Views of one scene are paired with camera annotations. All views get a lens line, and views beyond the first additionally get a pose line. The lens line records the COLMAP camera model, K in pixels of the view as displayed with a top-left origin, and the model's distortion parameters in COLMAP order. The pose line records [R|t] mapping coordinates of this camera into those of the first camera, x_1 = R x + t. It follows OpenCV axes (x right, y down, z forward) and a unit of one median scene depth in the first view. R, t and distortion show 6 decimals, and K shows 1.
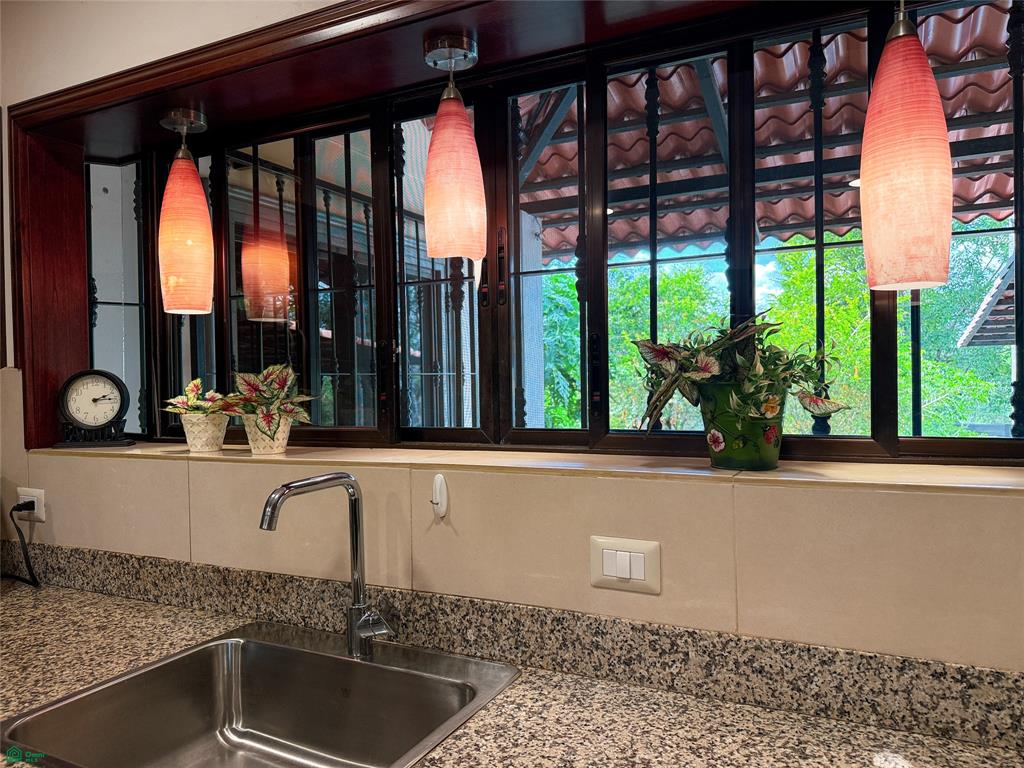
lens RADIAL K [[700.3, 0, 512.0], [0, 700.3, 384.0], [0, 0, 1]] dist [0.041464, -0.055975]
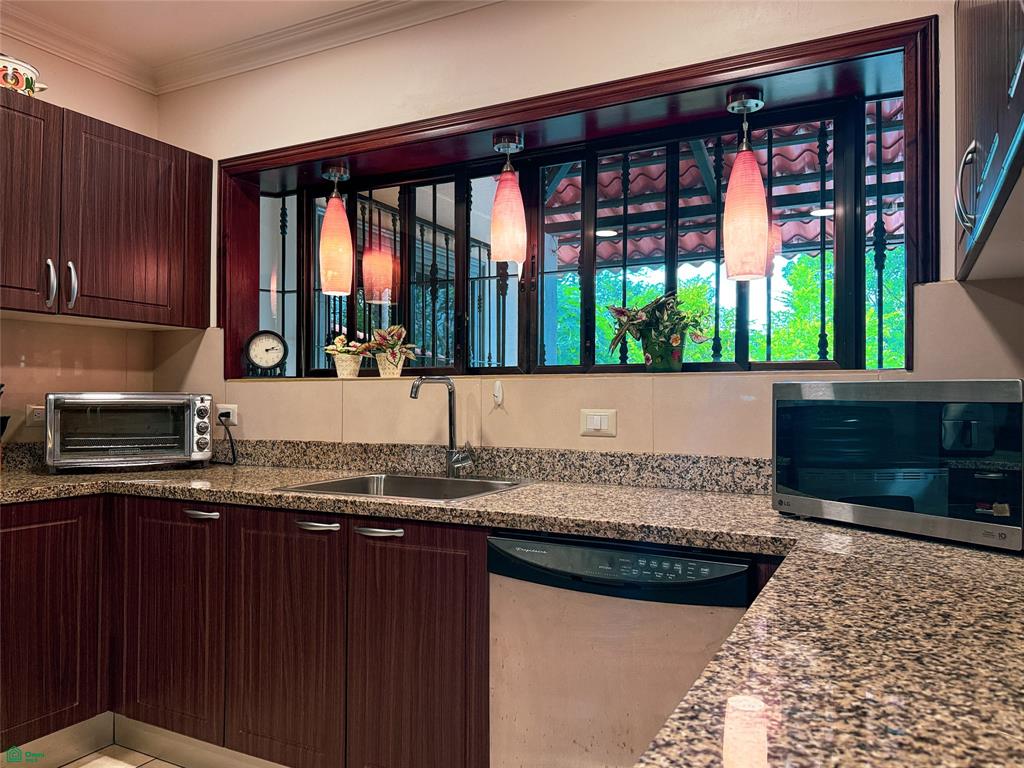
lens RADIAL K [[711.1, 0, 512.0], [0, 711.1, 384.0], [0, 0, 1]] dist [0.131179, -0.206746]
pose [[0.999599, 0.022190, -0.017574, -0.029539], [-0.022669, 0.999363, -0.027577, 0.153790], [0.016951, 0.027964, 0.999465, -0.682128]]
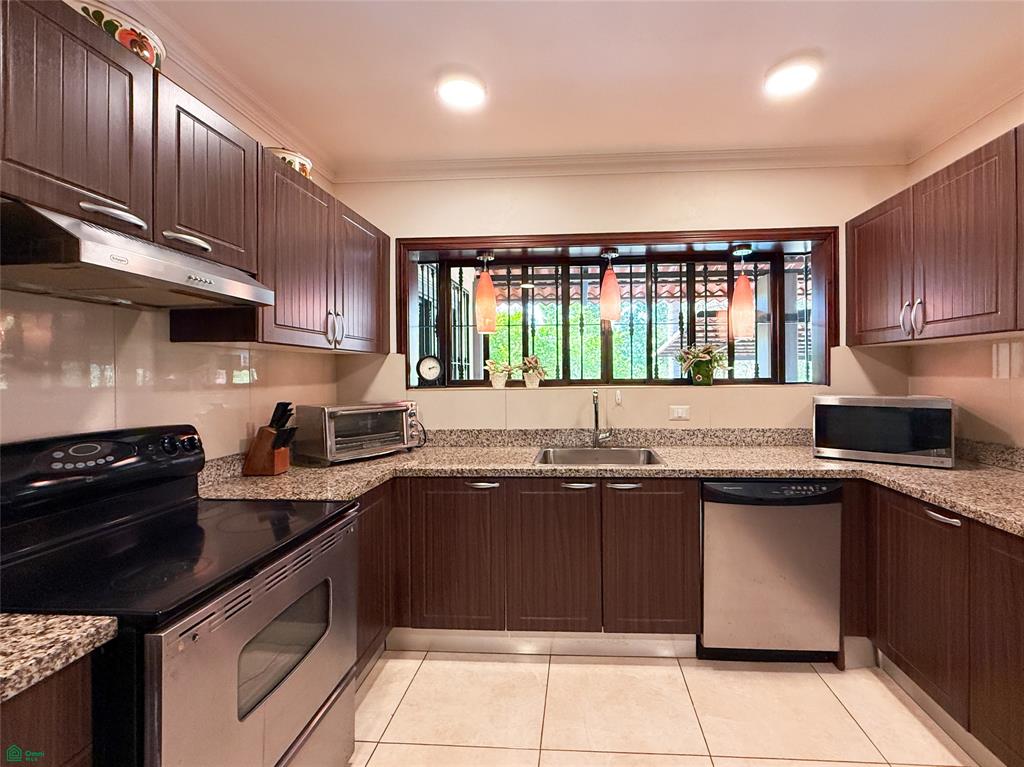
lens RADIAL K [[428.6, 0, 535.9], [0, 428.6, 387.6], [0, 0, 1]] dist [0.000095, 0.000007]
pose [[0.926183, 0.000717, 0.377075, -0.959240], [-0.005683, 0.999911, 0.012058, 0.078537], [-0.377033, -0.013311, 0.926104, -0.522312]]
